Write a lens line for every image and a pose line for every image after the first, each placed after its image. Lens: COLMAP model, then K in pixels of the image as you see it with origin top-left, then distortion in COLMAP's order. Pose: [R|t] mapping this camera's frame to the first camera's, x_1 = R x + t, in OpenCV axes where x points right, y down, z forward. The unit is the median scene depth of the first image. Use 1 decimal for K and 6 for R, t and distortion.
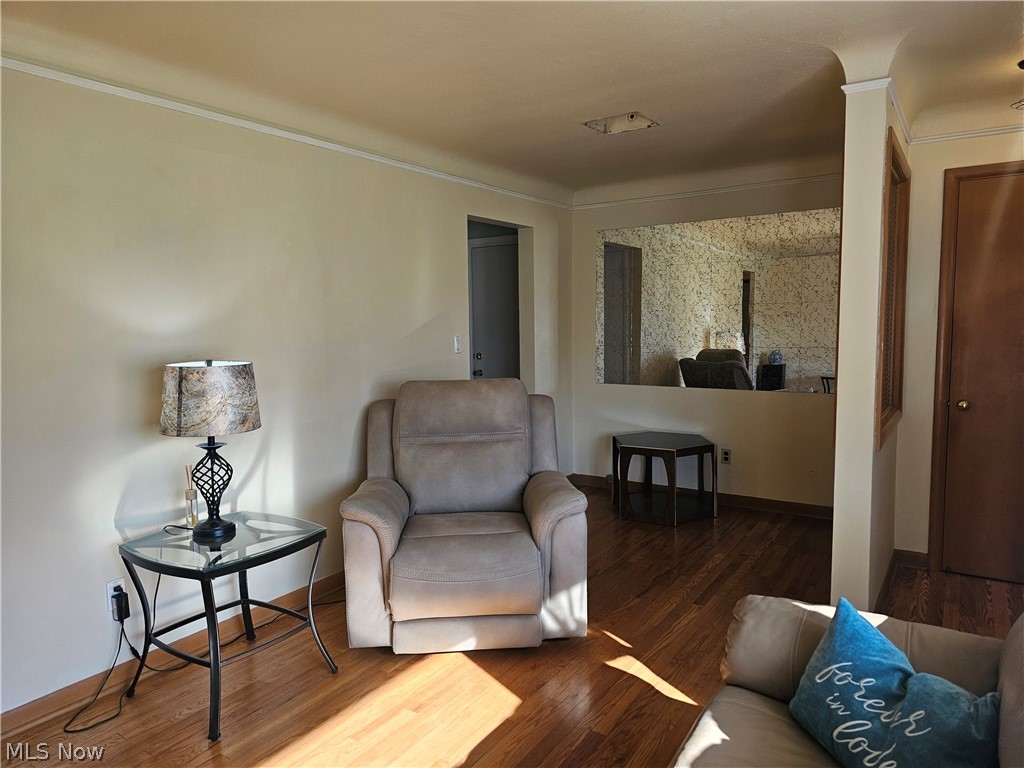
lens RADIAL K [[680.6, 0, 520.7], [0, 680.6, 387.4], [0, 0, 1]] dist [0.032054, -0.016810]
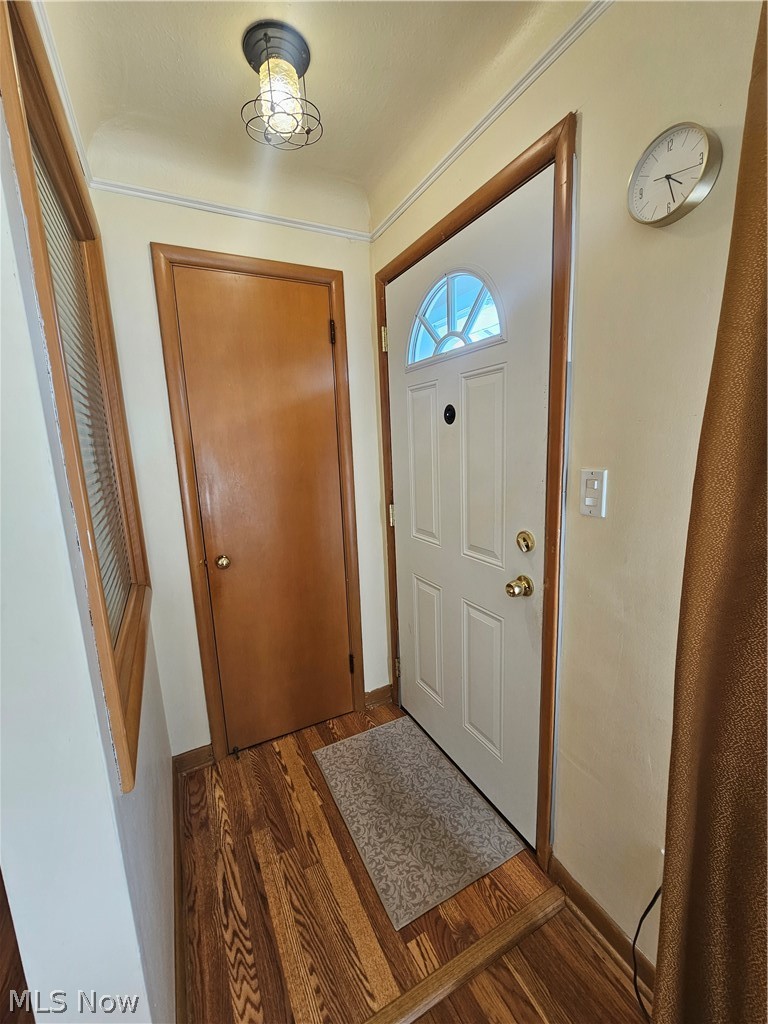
lens RADIAL K [[421.6, 0, 385.7], [0, 421.6, 513.1], [0, 0, 1]] dist [-0.003989, 0.001254]
pose [[0.497339, -0.149187, 0.854633, 0.320563], [0.119133, 0.987515, 0.103056, -0.060641], [-0.859338, 0.050561, 0.508903, 0.575979]]
